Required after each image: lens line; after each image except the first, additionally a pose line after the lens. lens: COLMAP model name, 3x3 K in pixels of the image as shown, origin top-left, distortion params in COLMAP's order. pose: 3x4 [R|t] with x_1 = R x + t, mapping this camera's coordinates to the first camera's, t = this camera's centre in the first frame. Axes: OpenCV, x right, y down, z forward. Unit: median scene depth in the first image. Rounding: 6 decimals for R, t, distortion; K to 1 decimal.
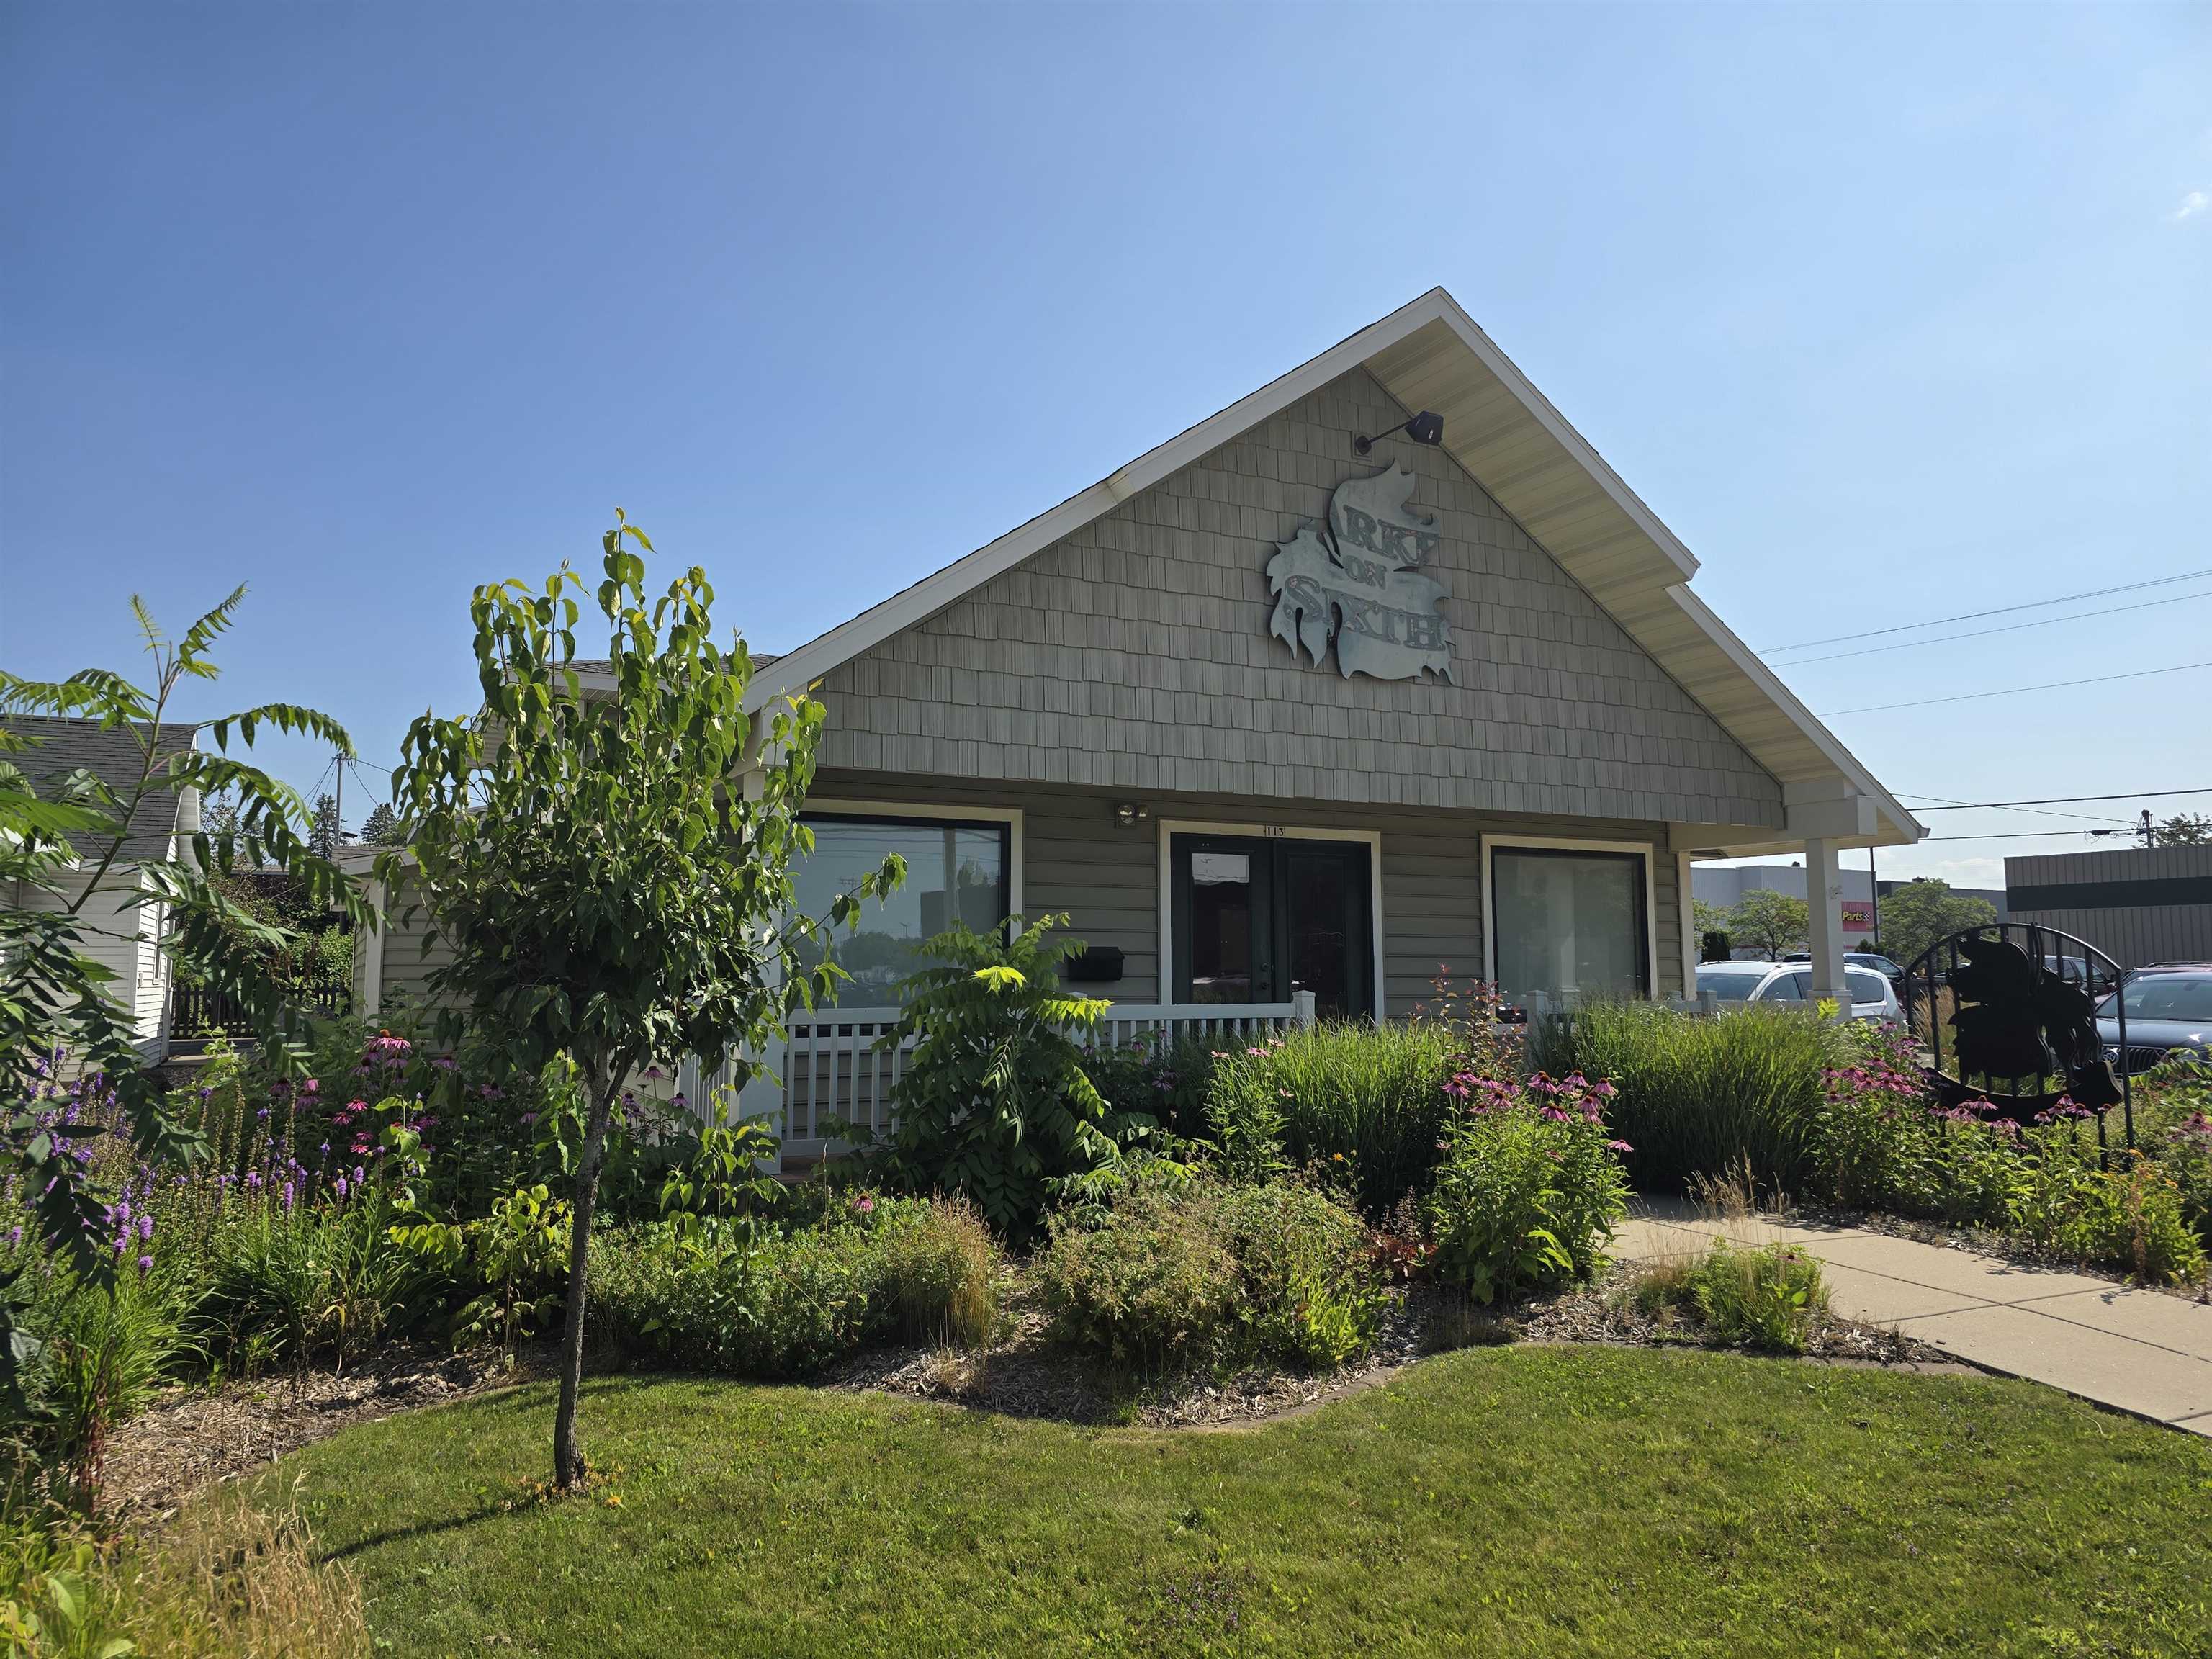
lens RADIAL K [[1489.0, 0, 1105.5], [0, 1489.0, 822.3], [0, 0, 1]] dist [0.046514, -0.015893]
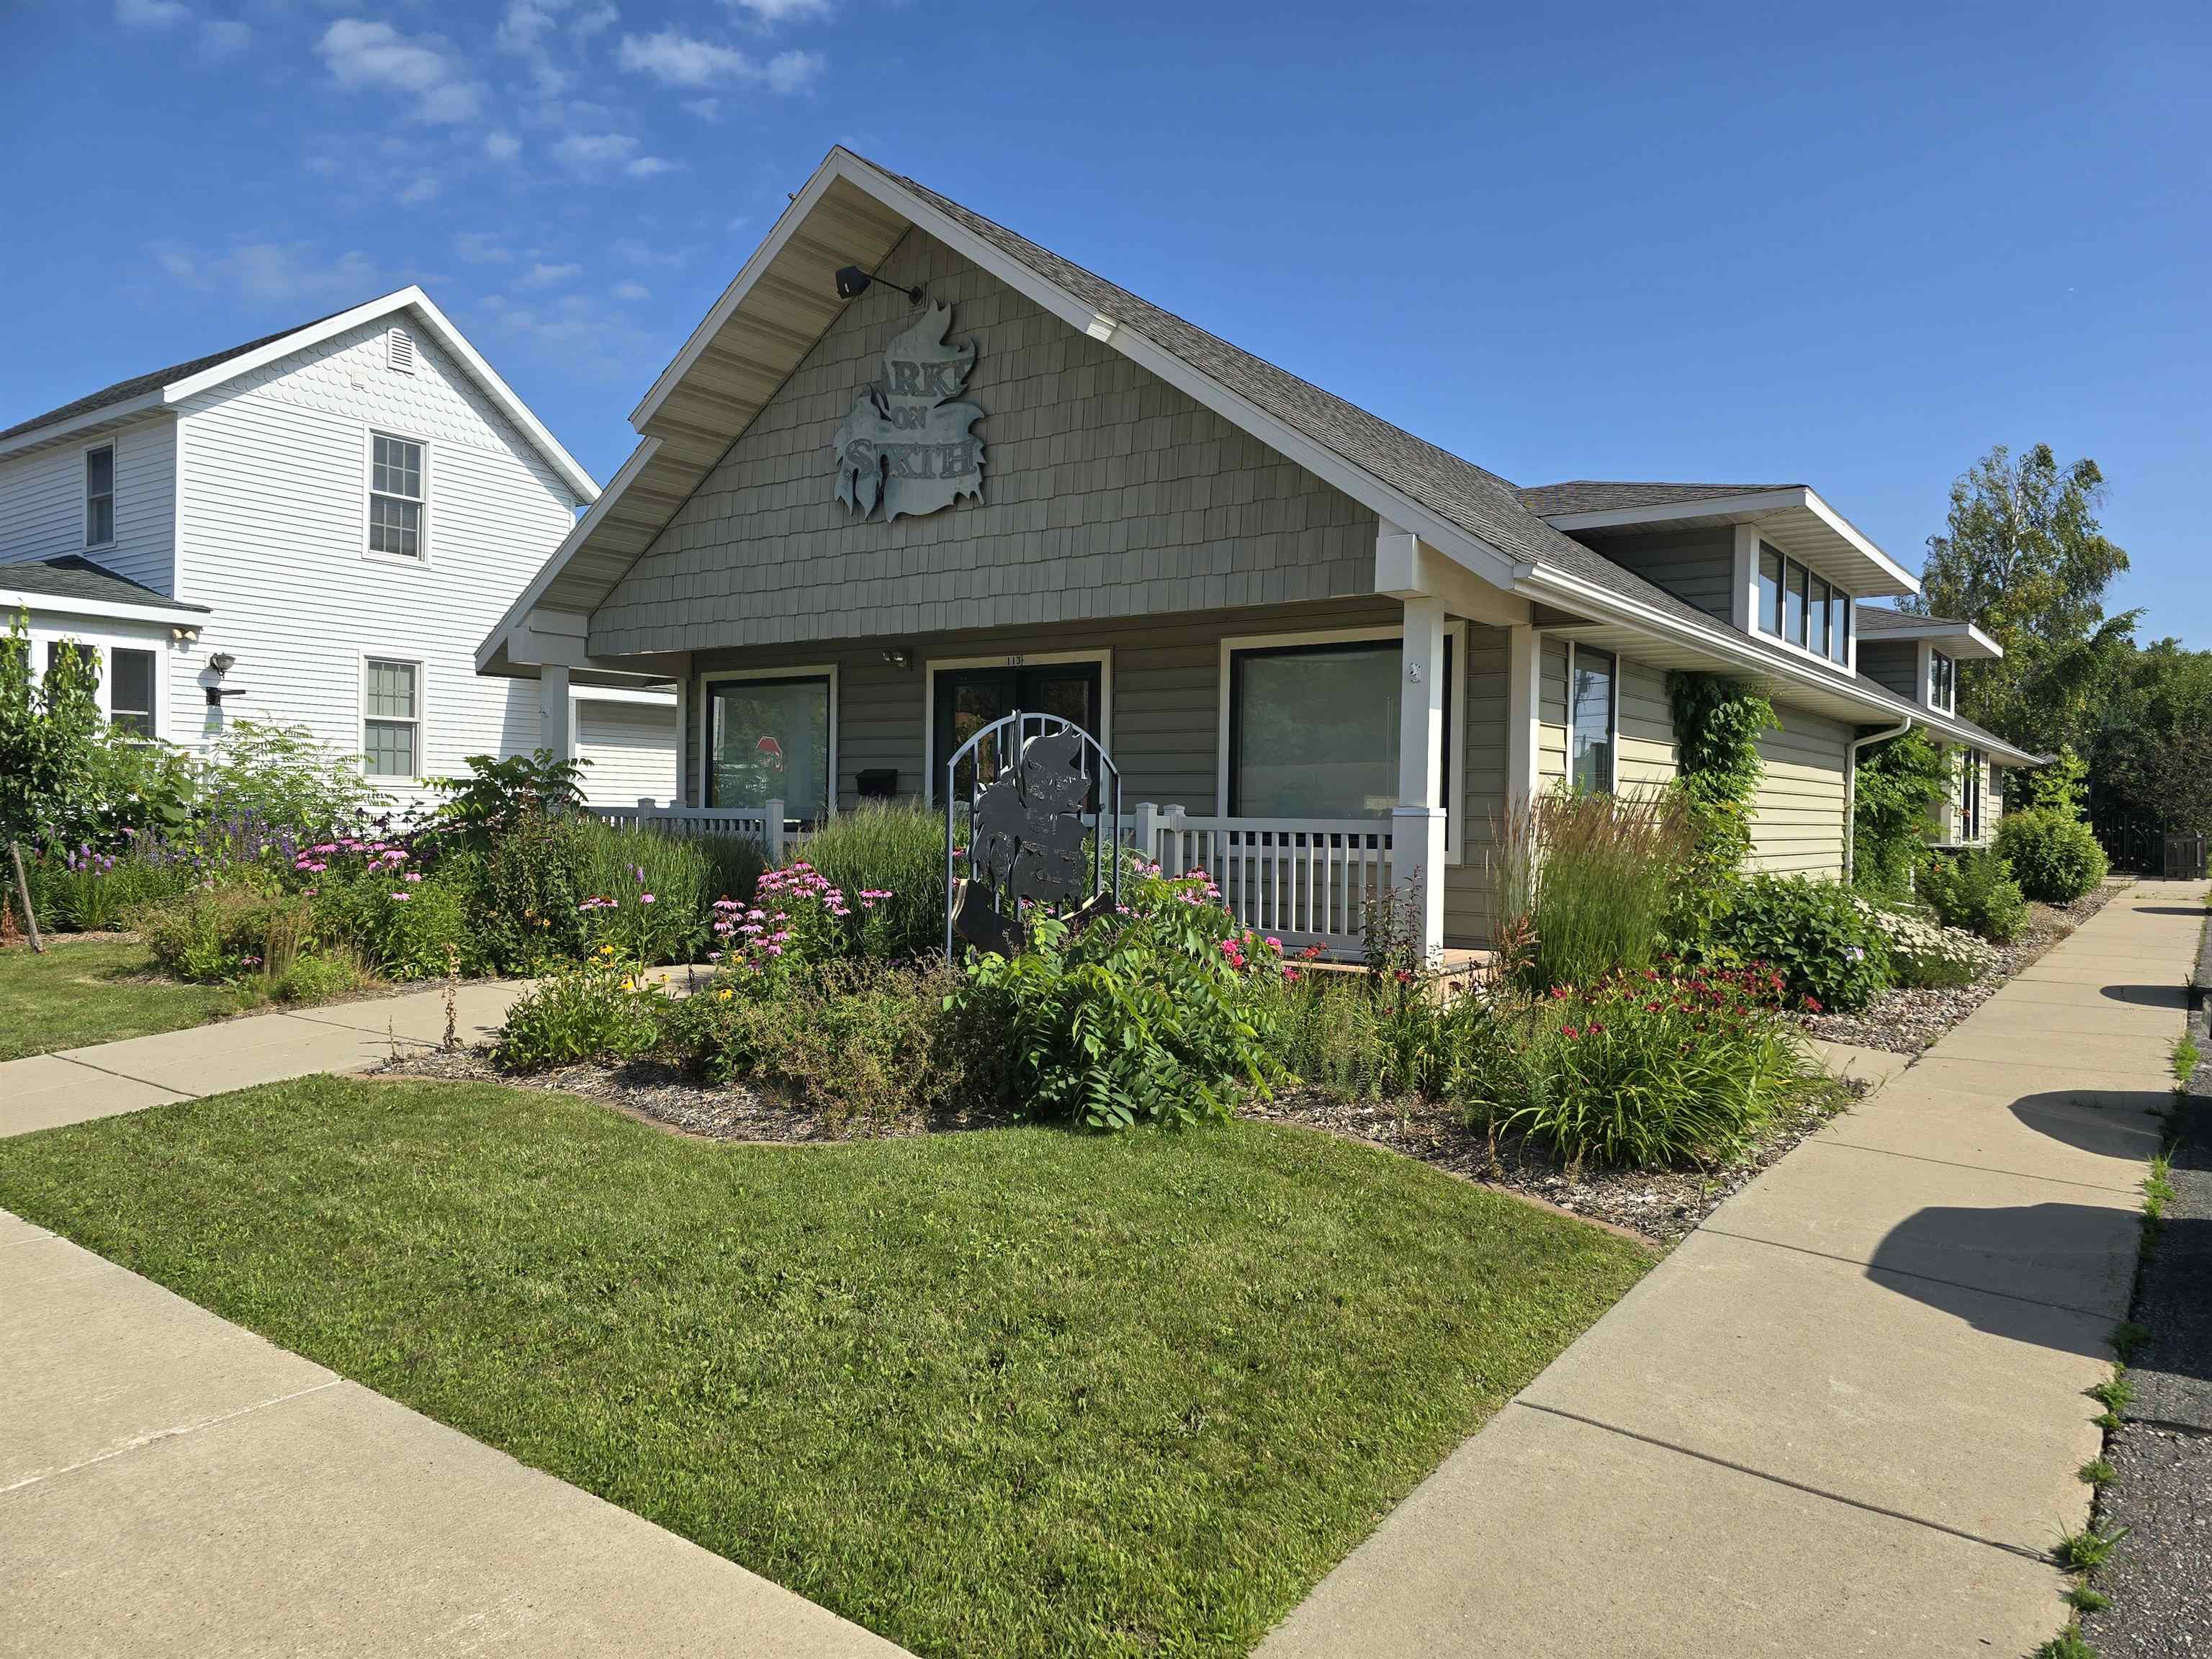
lens RADIAL K [[1489.0, 0, 1105.3], [0, 1489.0, 829.0], [0, 0, 1]] dist [0.046514, -0.015893]
pose [[0.461209, 0.014893, -0.887166, 1.195827], [0.072802, 0.995853, 0.054565, 0.079954], [0.884300, -0.089754, 0.458212, 0.596237]]
